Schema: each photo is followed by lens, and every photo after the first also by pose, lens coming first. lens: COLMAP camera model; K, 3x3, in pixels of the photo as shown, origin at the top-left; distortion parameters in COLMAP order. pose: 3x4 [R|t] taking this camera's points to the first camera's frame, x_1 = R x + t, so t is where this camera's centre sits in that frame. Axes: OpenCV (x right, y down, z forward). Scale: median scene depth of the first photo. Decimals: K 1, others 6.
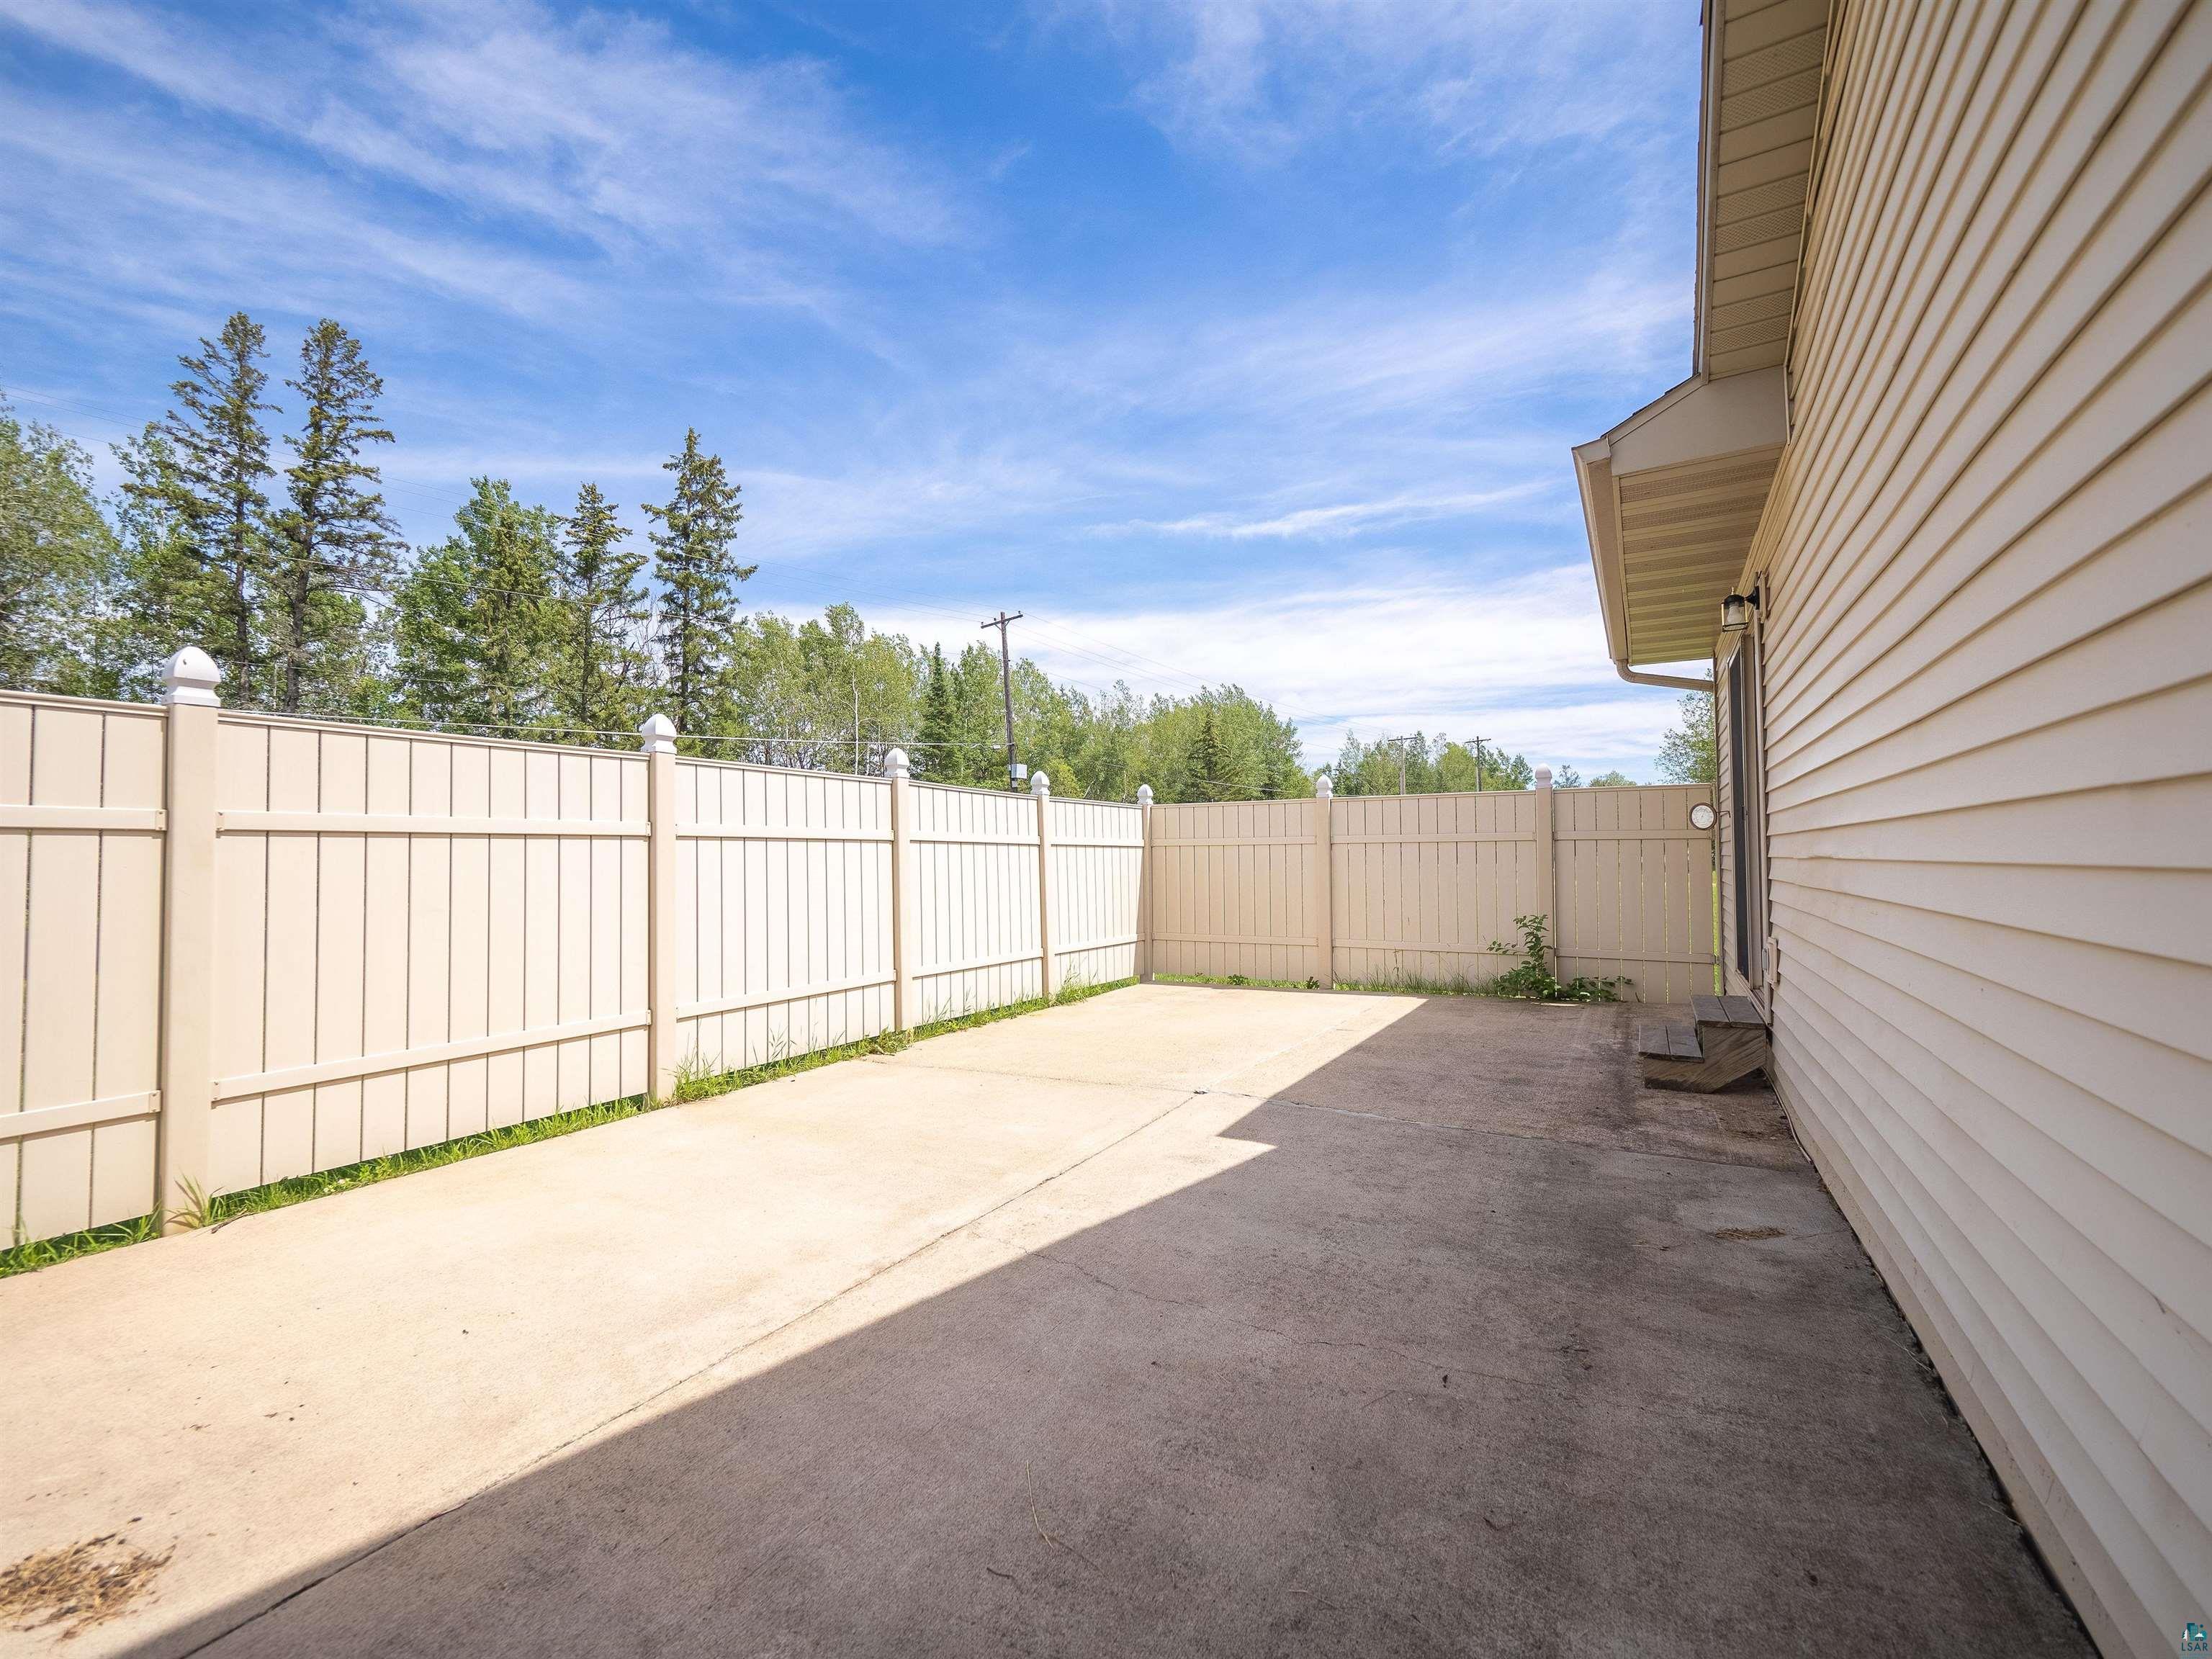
lens RADIAL K [[925.5, 0, 1088.6], [0, 925.5, 831.1], [0, 0, 1]] dist [-0.007277, -0.004960]
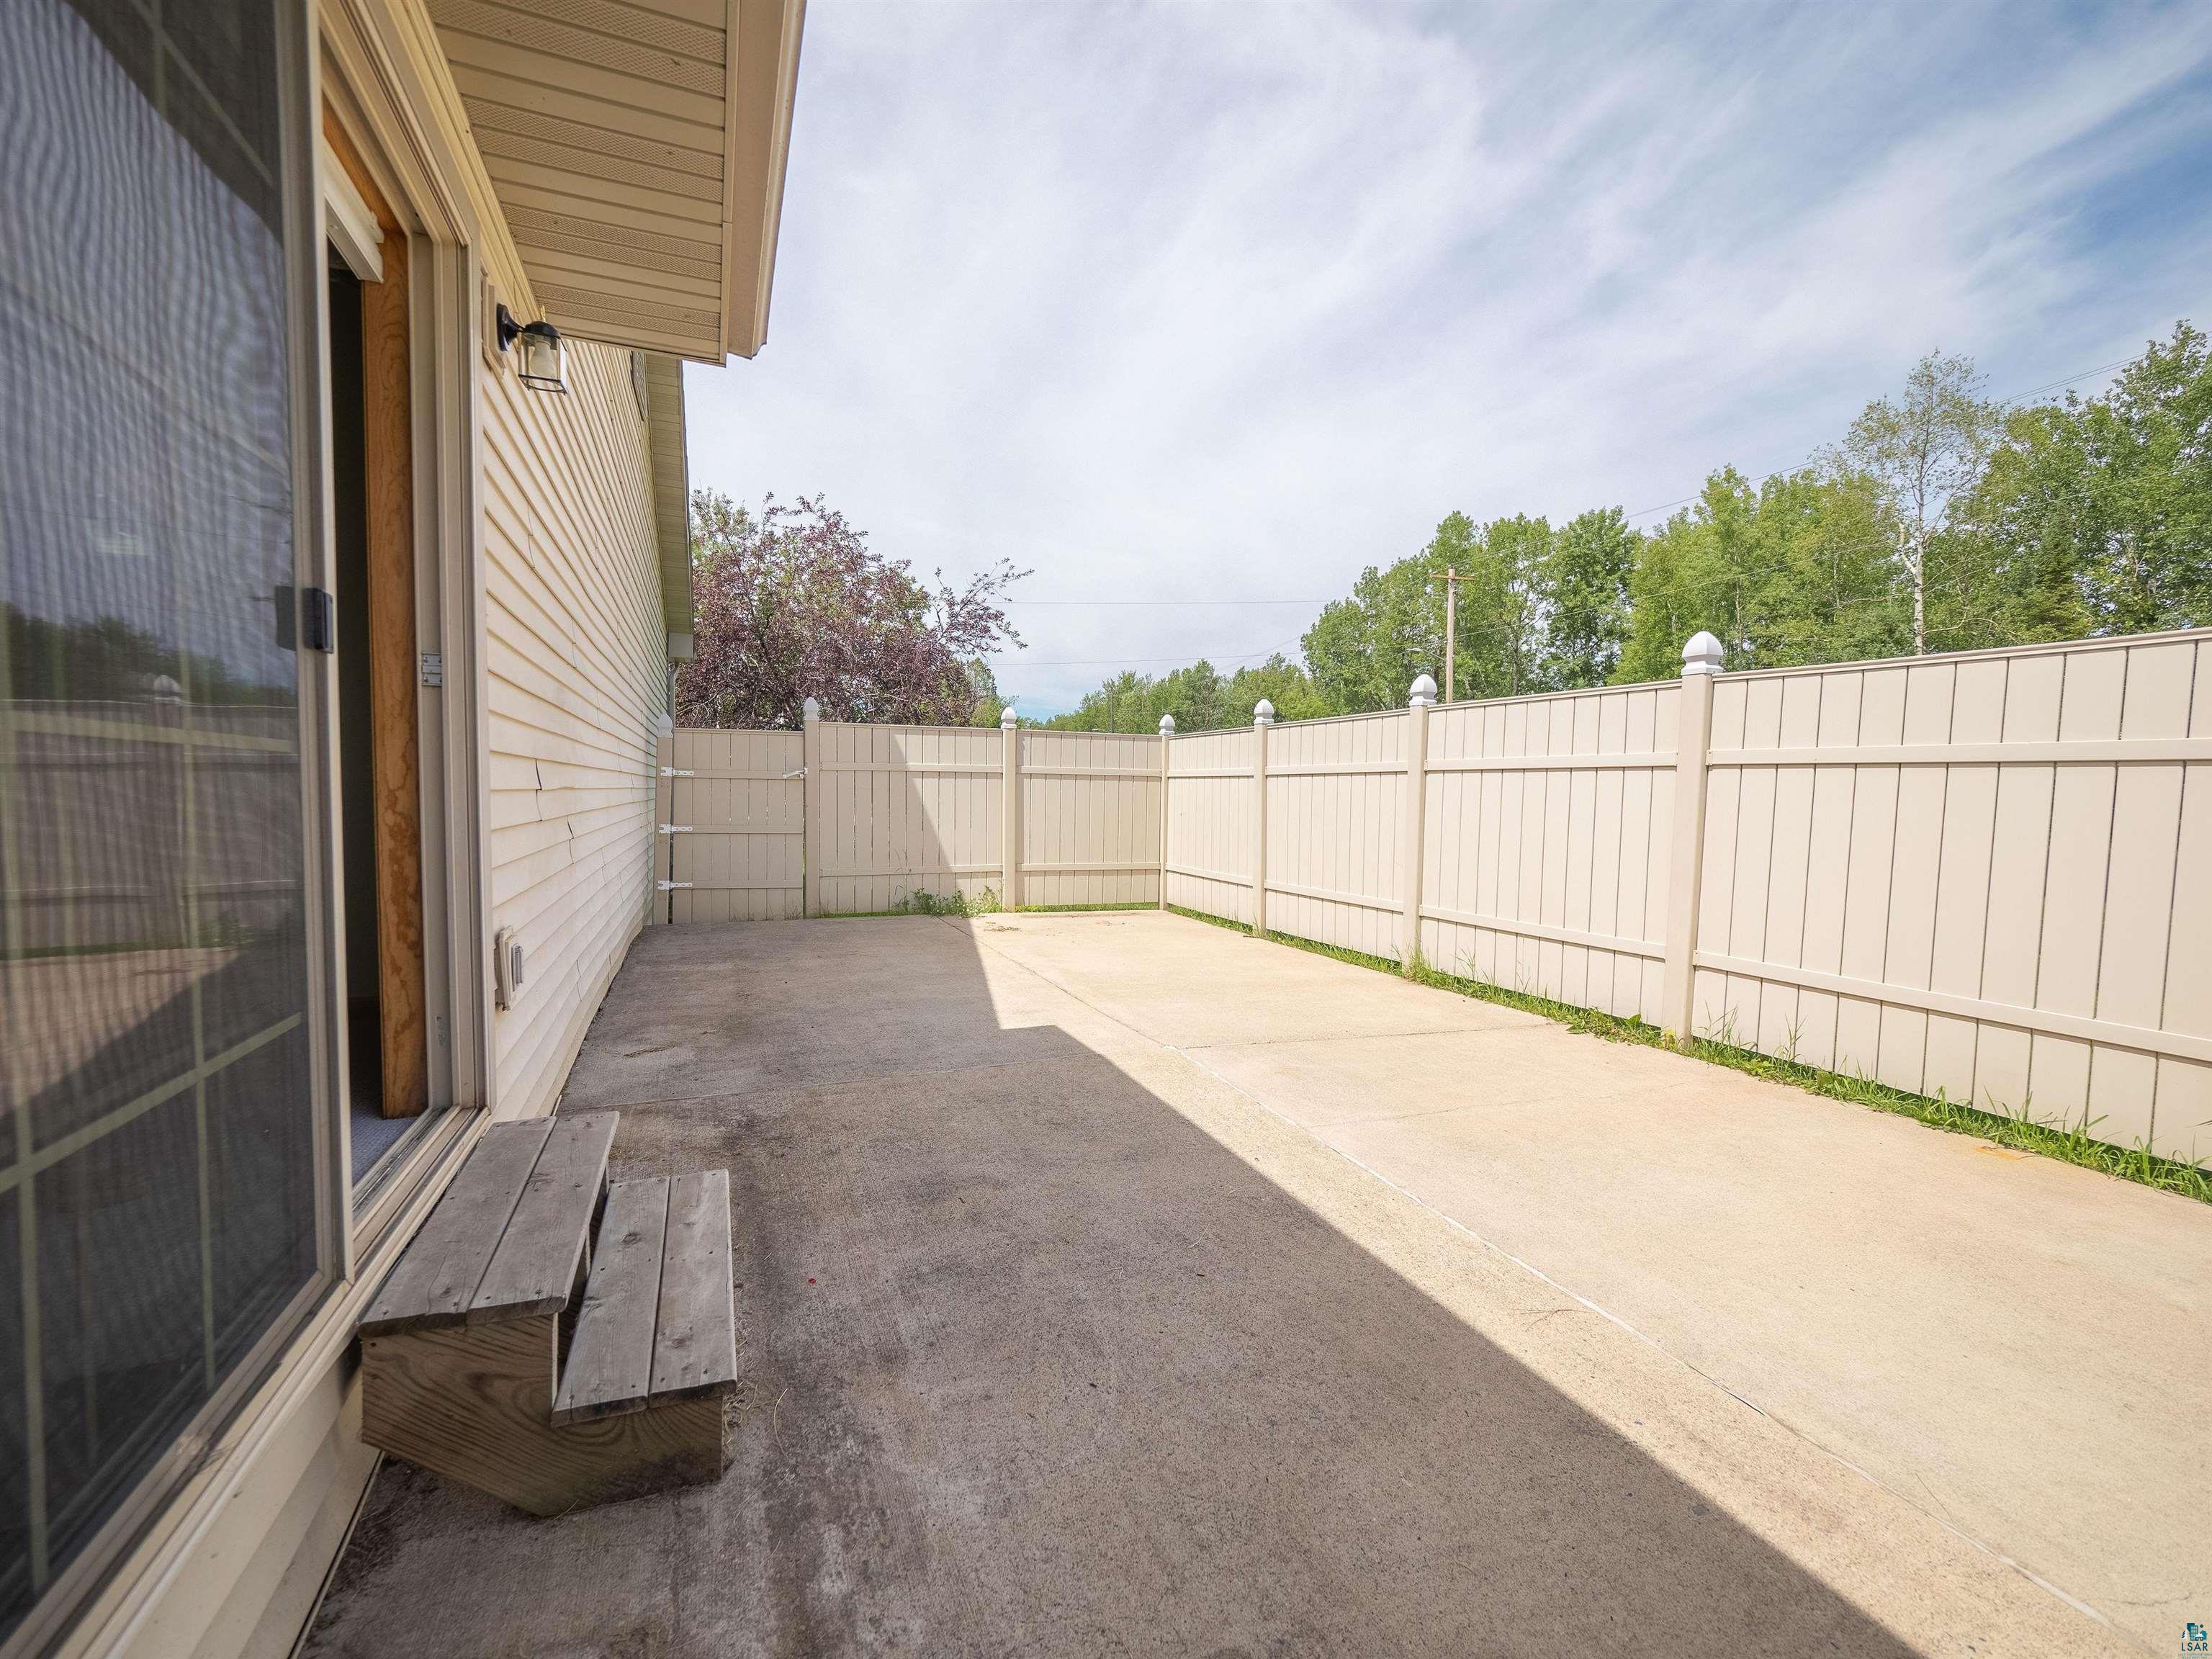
lens RADIAL K [[925.5, 0, 1088.6], [0, 925.5, 831.1], [0, 0, 1]] dist [-0.007277, -0.004960]
pose [[-0.601693, 0.038796, -0.797785, 1.060214], [0.018826, 0.999231, 0.034394, 0.044844], [0.798506, 0.005675, -0.601960, 1.773078]]
